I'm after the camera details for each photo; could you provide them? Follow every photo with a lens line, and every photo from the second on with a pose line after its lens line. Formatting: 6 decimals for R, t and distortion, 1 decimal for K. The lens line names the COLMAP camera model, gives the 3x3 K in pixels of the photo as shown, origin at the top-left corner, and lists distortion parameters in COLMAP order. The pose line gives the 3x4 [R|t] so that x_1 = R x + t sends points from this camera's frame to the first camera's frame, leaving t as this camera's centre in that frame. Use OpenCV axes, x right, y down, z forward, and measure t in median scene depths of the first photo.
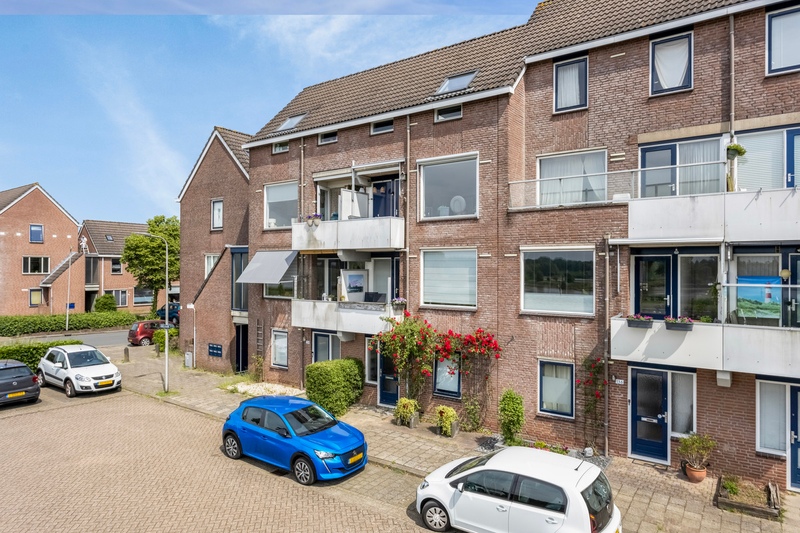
lens RADIAL K [[503.5, 0, 395.9], [0, 503.5, 264.9], [0, 0, 1]] dist [-0.005807, 0.009119]
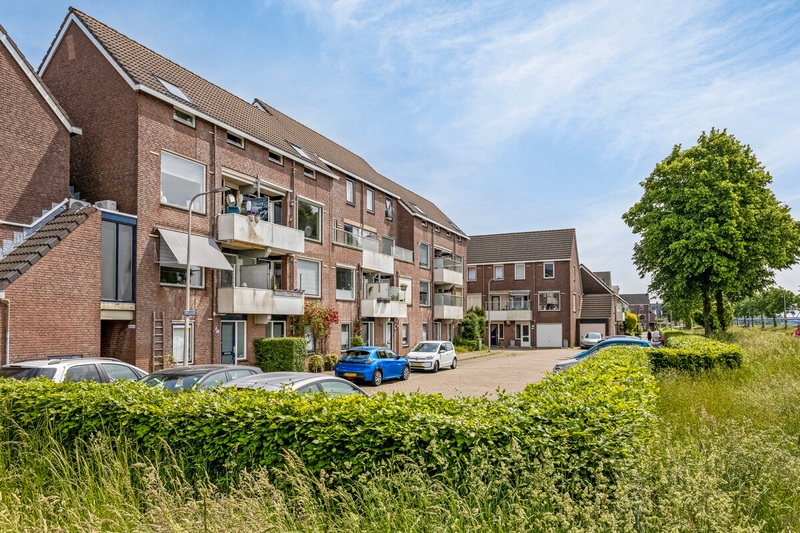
lens RADIAL K [[528.7, 0, 419.1], [0, 528.7, 316.3], [0, 0, 1]] dist [-0.009037, 0.008715]
pose [[-0.207390, 0.008115, 0.978225, -1.574010], [-0.007098, 0.999927, -0.009799, 0.160518], [-0.978233, -0.008976, -0.207317, 1.003330]]
